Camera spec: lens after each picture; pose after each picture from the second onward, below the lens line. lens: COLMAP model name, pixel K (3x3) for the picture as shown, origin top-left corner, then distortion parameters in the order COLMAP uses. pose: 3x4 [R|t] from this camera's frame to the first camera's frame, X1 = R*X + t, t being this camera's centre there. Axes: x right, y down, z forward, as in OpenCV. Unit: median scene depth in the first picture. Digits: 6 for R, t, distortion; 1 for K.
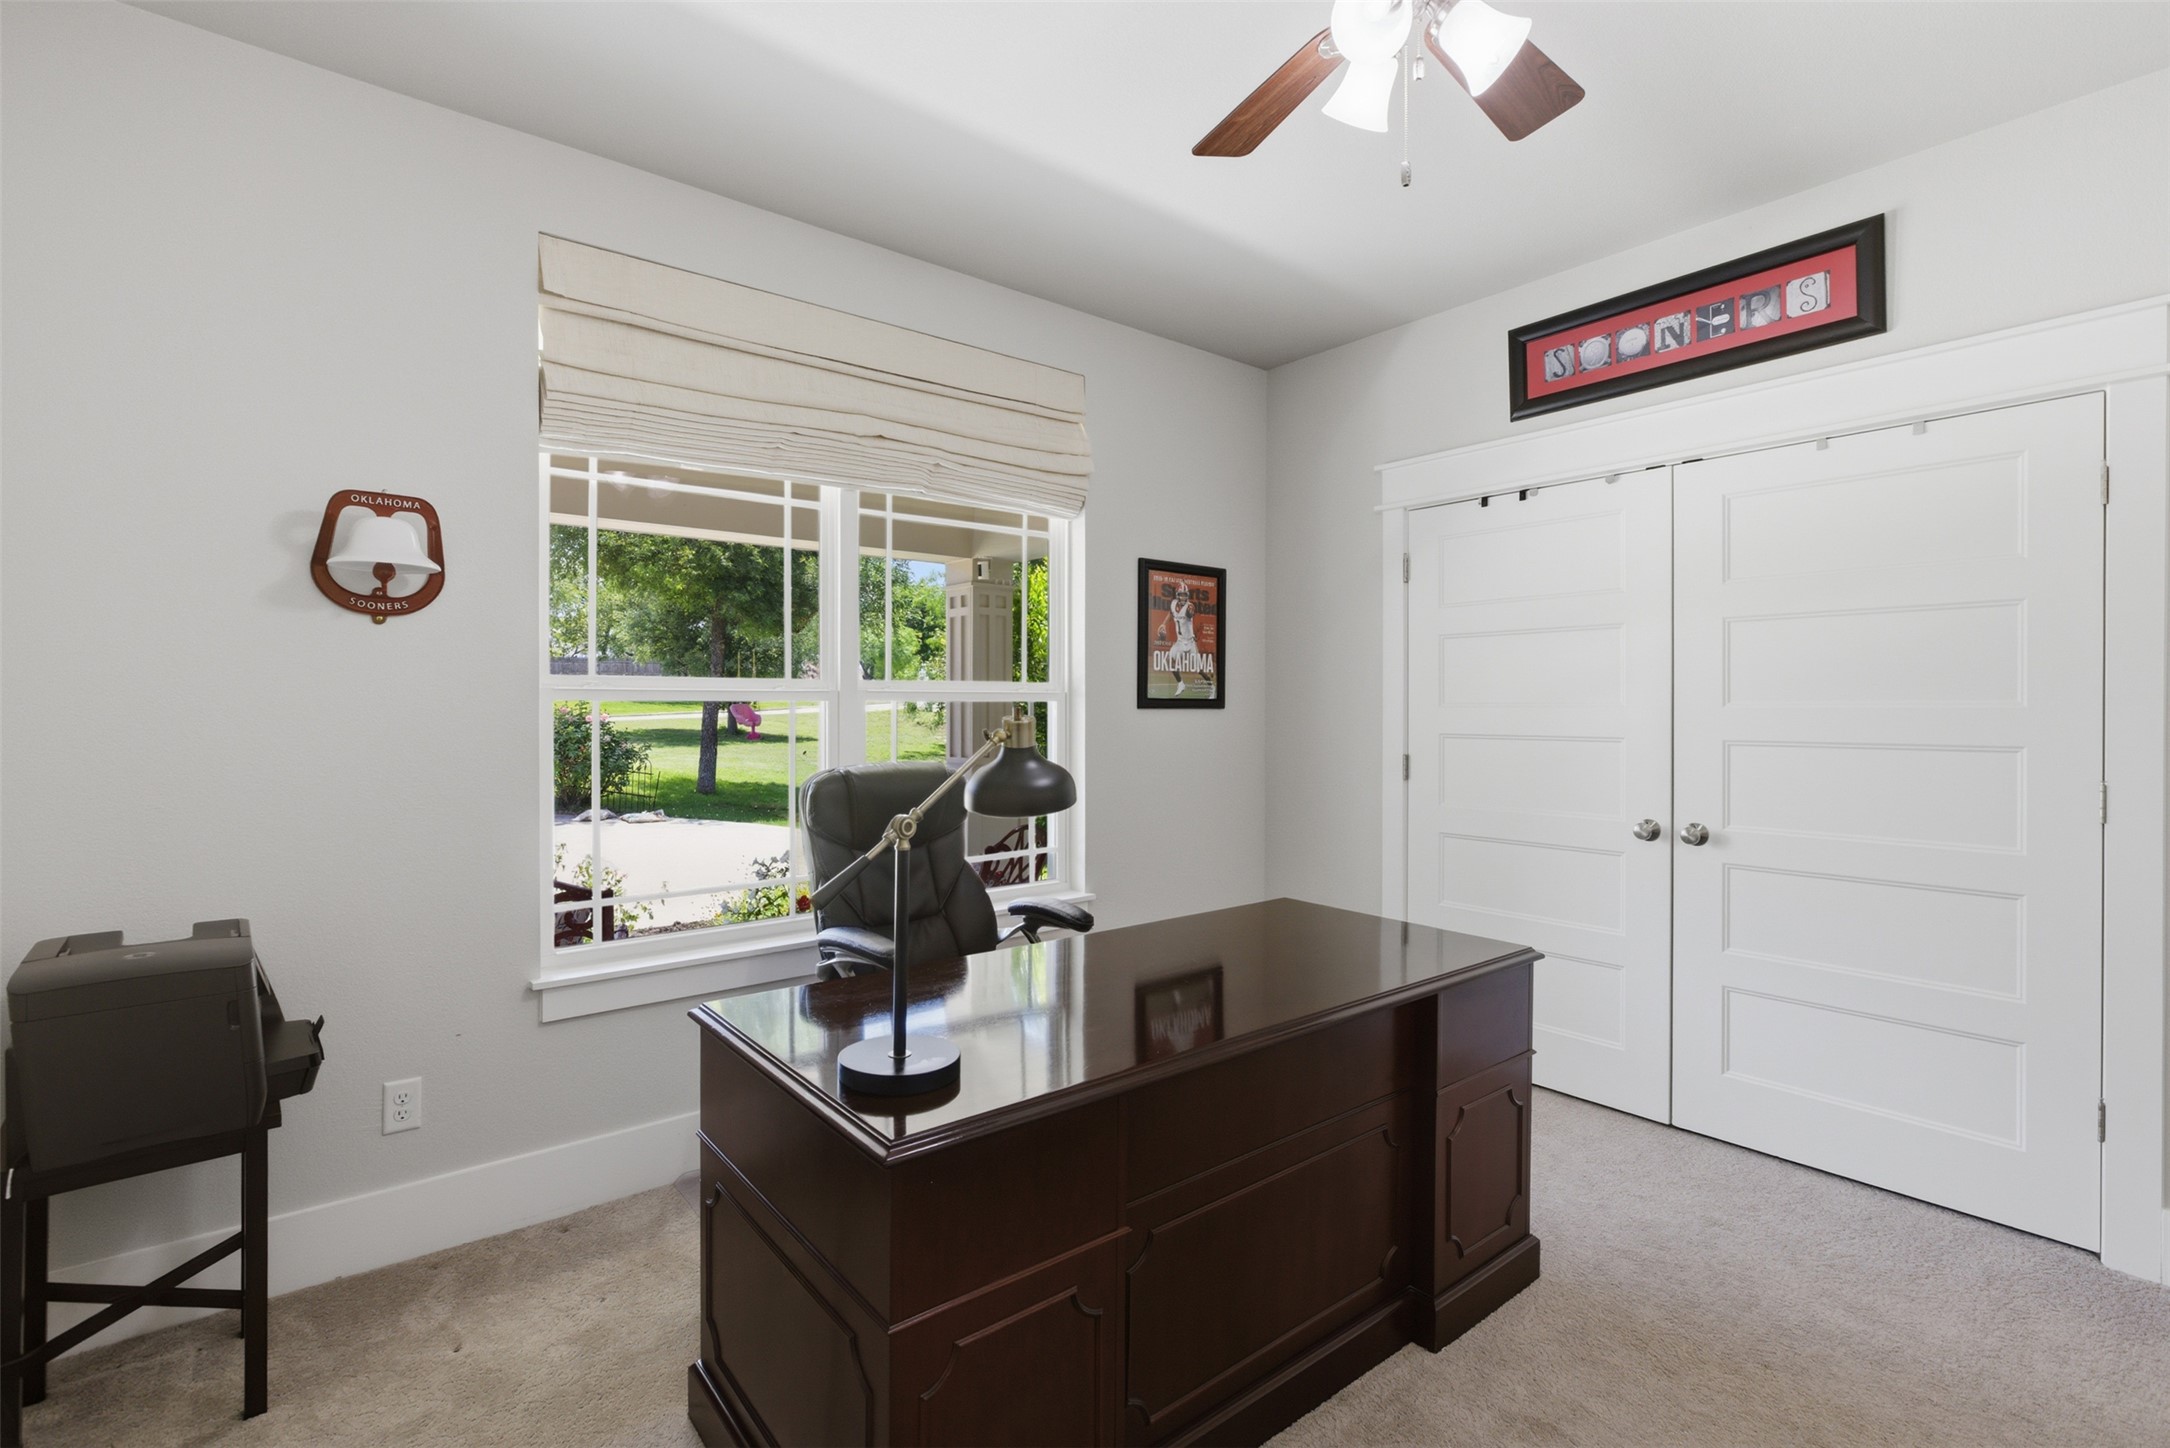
lens RADIAL K [[980.2, 0, 1084.2], [0, 980.2, 713.0], [0, 0, 1]] dist [-0.000029, 0.000140]
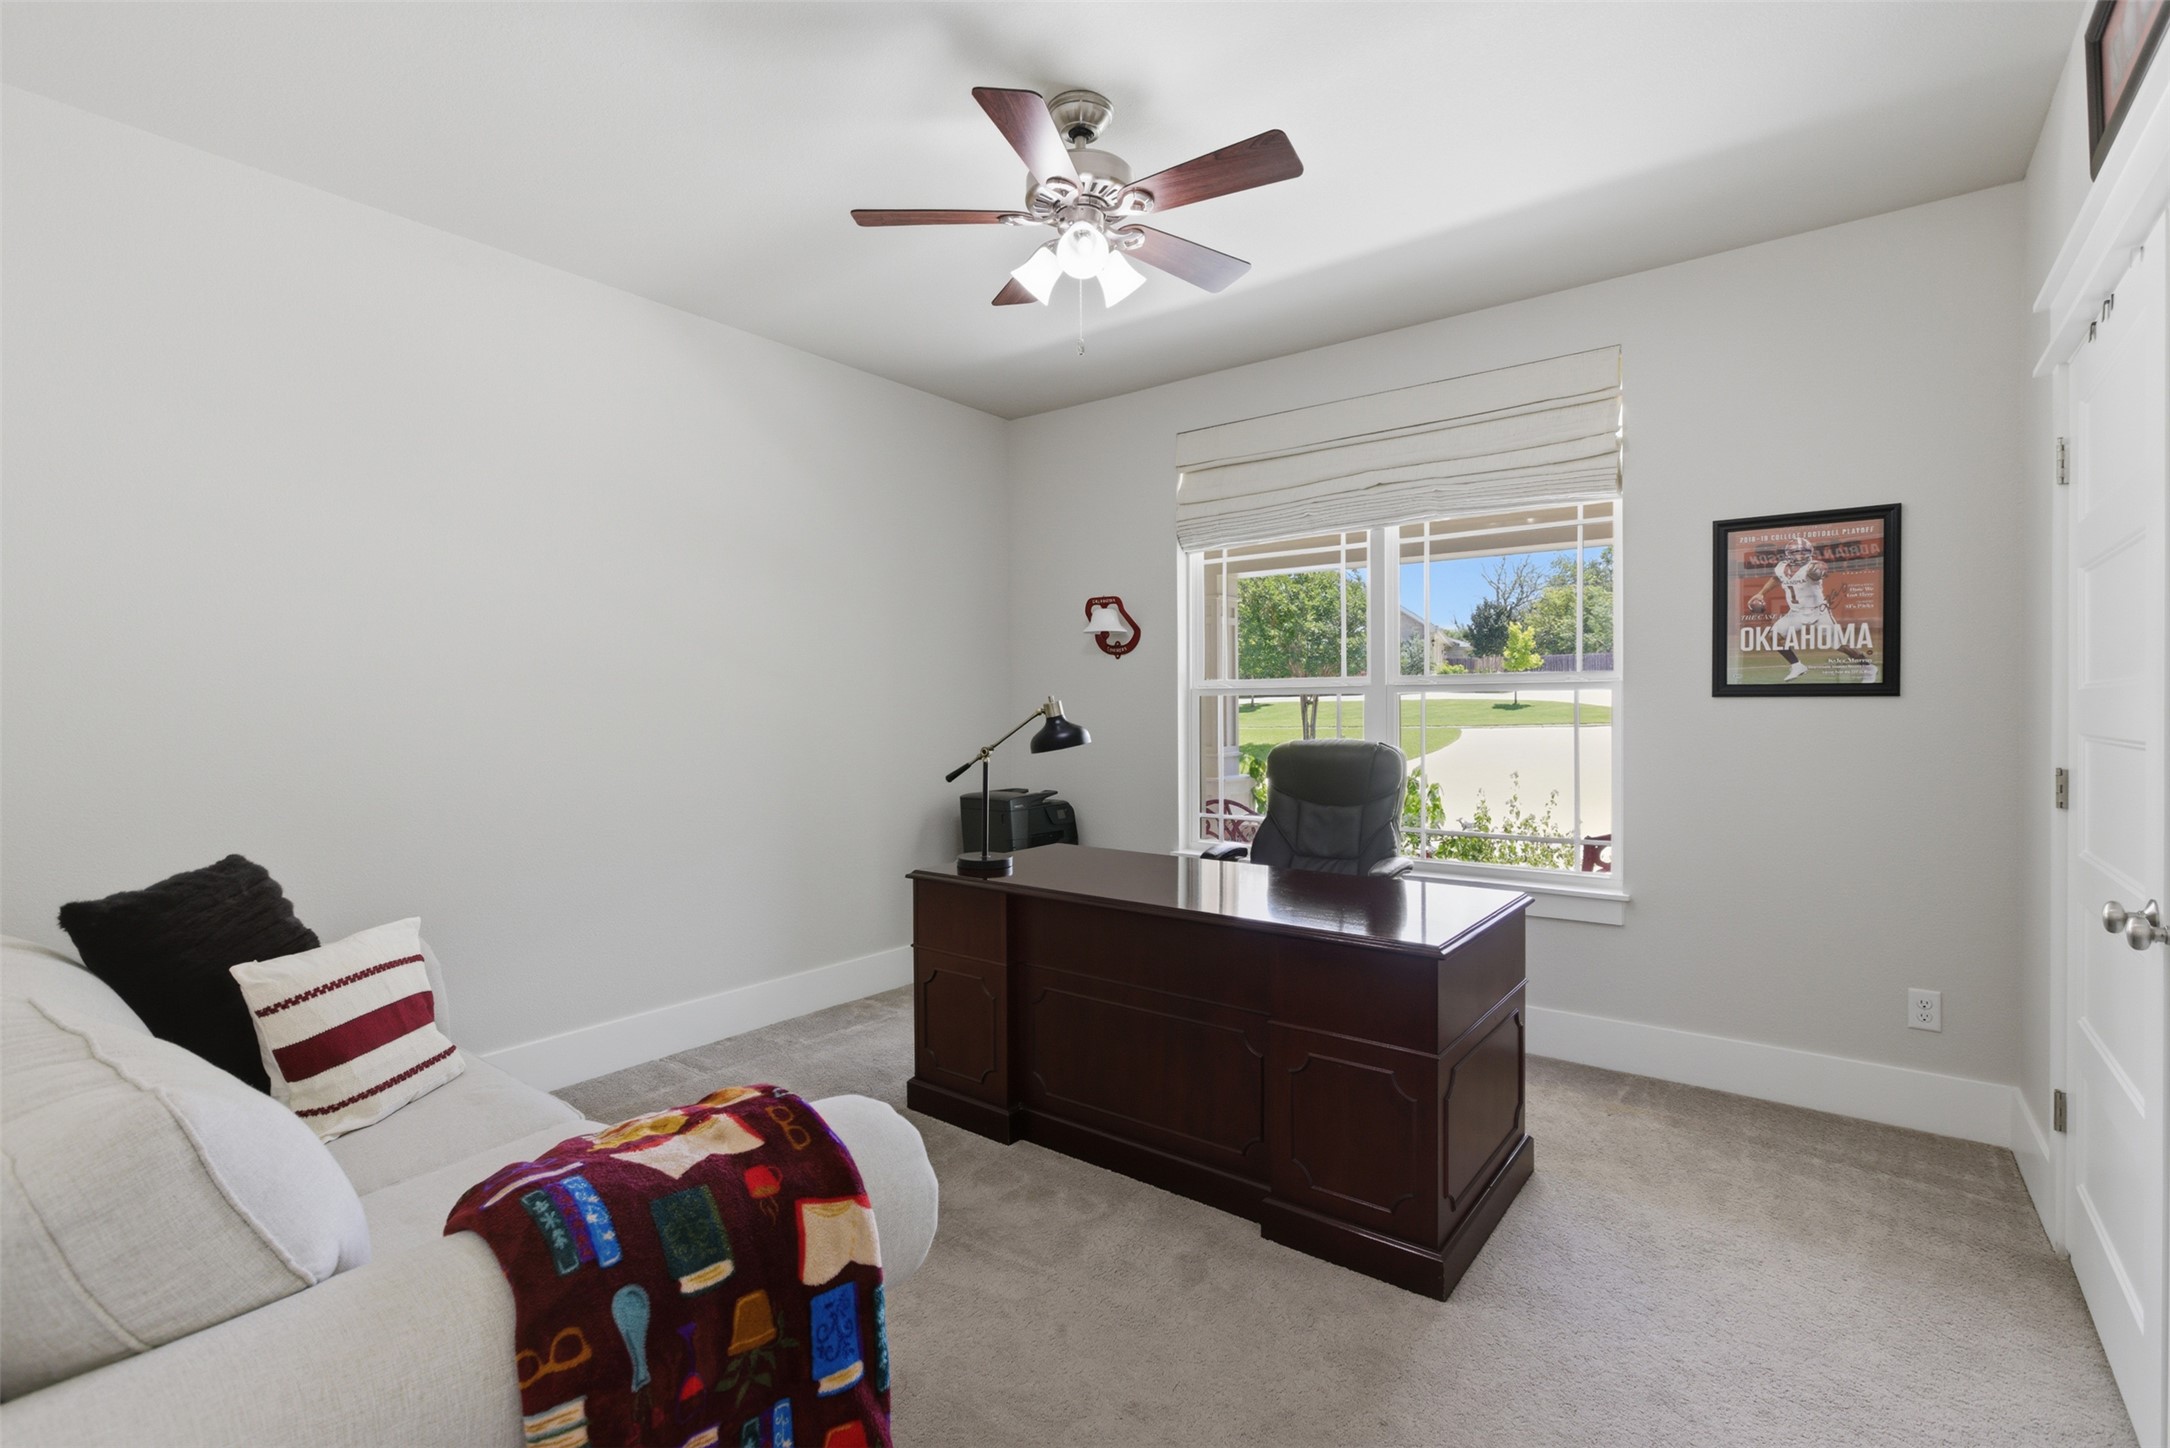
lens RADIAL K [[980.2, 0, 1087.1], [0, 980.2, 715.3], [0, 0, 1]] dist [-0.000029, 0.000140]
pose [[0.239178, 0.009917, -0.970925, 0.739475], [-0.004568, 0.999948, 0.009088, 0.006073], [0.970965, 0.002261, 0.239211, 0.256182]]
